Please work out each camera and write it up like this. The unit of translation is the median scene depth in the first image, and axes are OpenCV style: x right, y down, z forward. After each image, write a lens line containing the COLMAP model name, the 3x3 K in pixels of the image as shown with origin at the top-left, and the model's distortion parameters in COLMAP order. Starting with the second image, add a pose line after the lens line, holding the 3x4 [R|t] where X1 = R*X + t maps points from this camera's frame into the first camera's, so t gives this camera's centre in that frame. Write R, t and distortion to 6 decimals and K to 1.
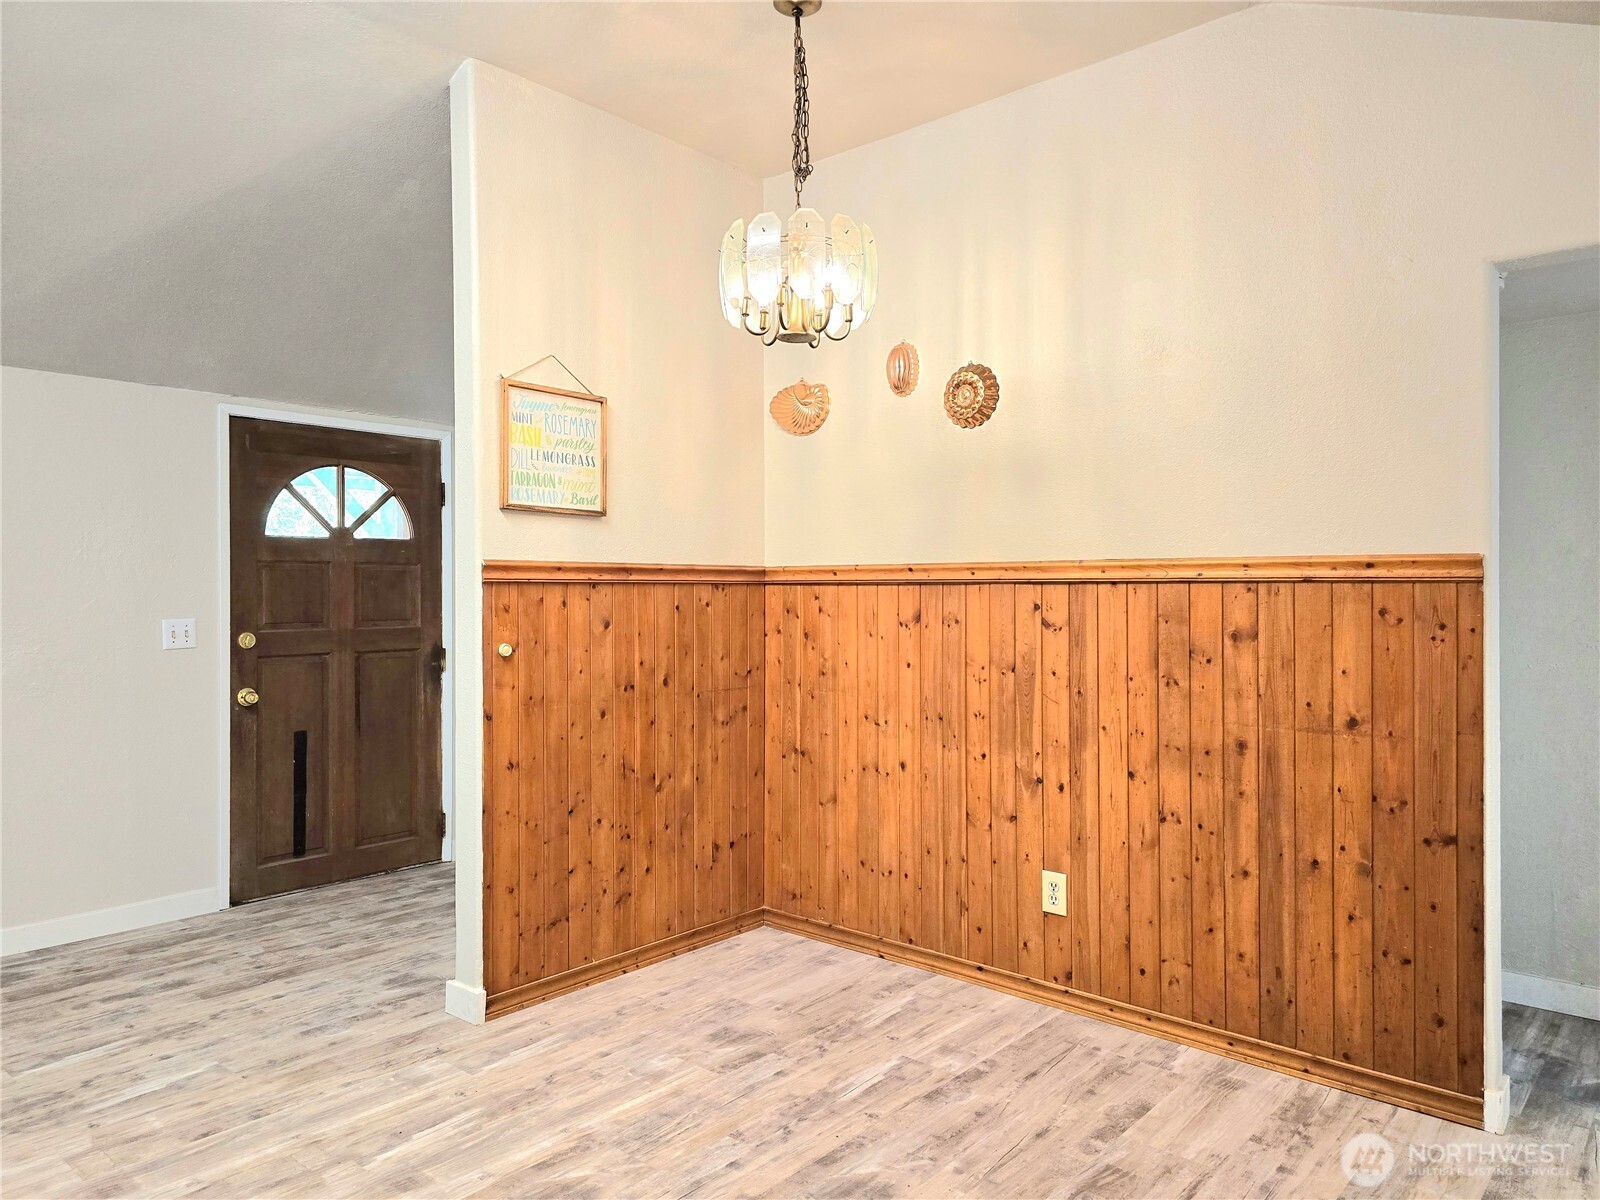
lens RADIAL K [[1084.1, 0, 799.6], [0, 1084.1, 585.4], [0, 0, 1]] dist [0.080238, -0.068837]
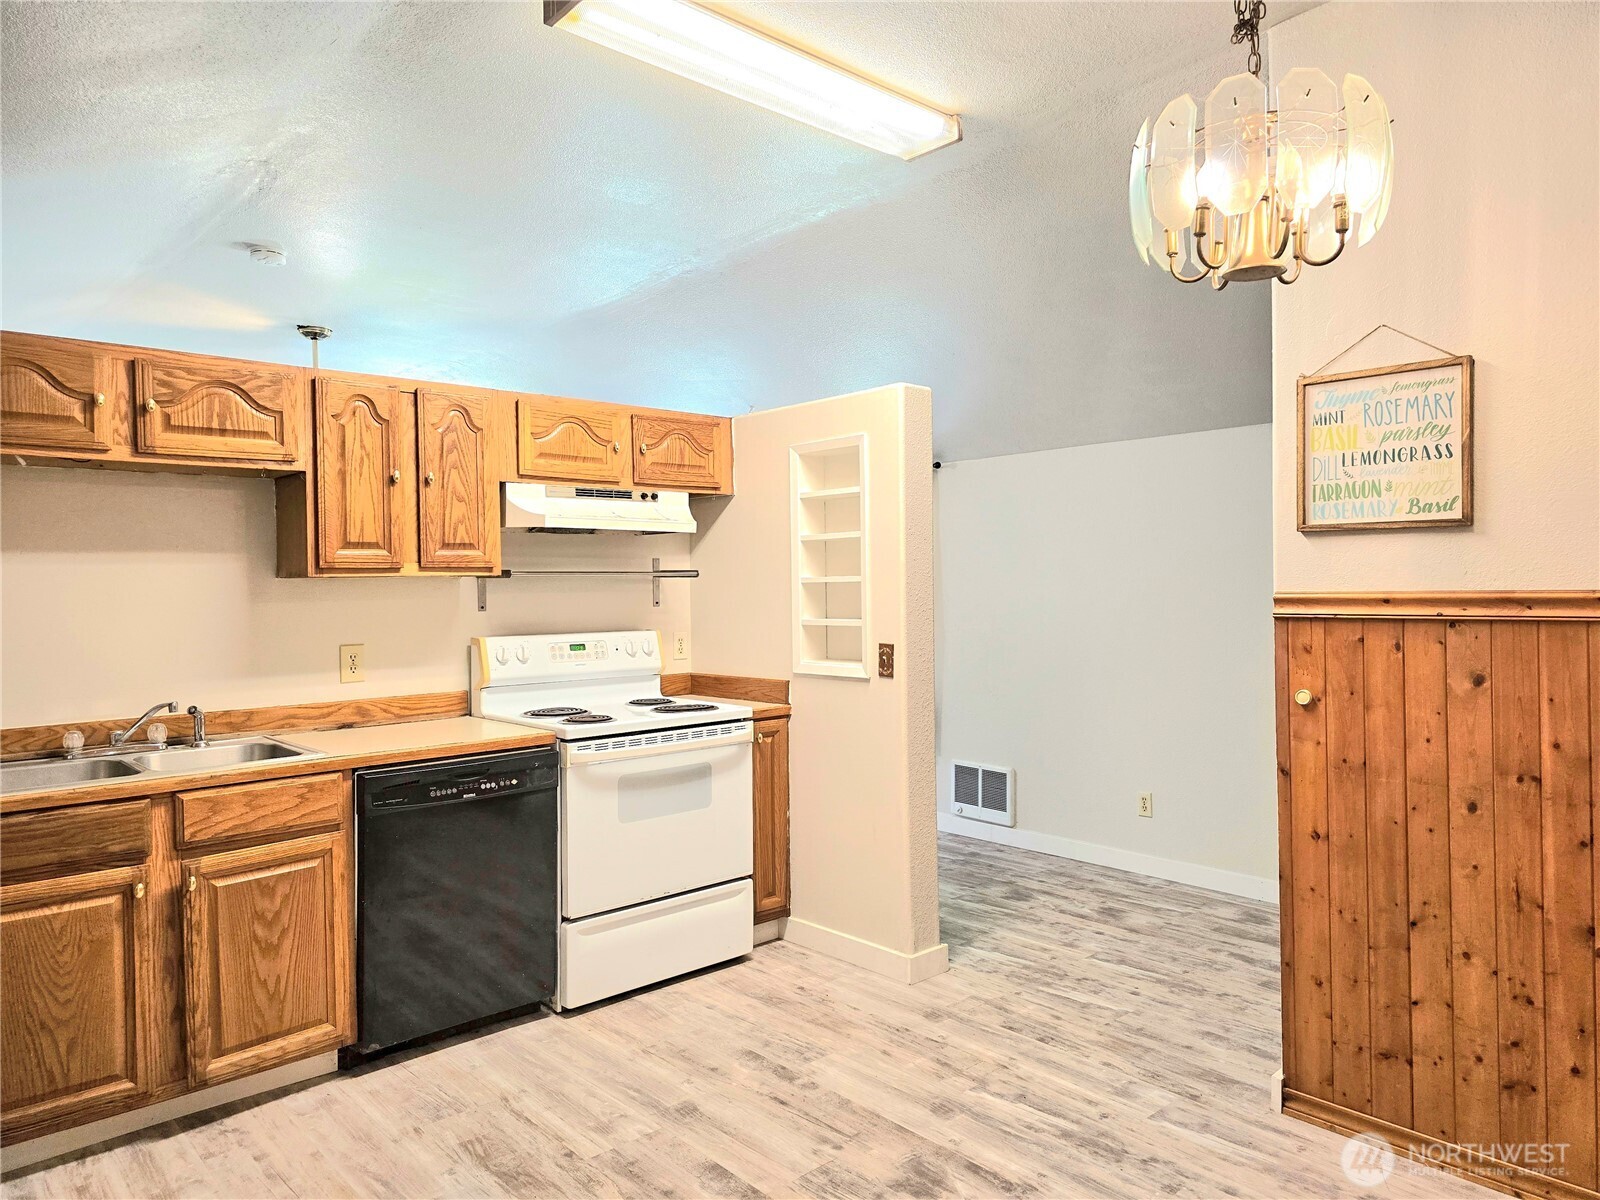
lens RADIAL K [[1084.1, 0, 812.3], [0, 1084.1, 593.2], [0, 0, 1]] dist [0.080238, -0.068837]
pose [[-0.114212, 0.011203, -0.993393, 0.614355], [0.018379, 0.999789, 0.009162, -0.036412], [0.993286, -0.017211, -0.114394, 0.703318]]
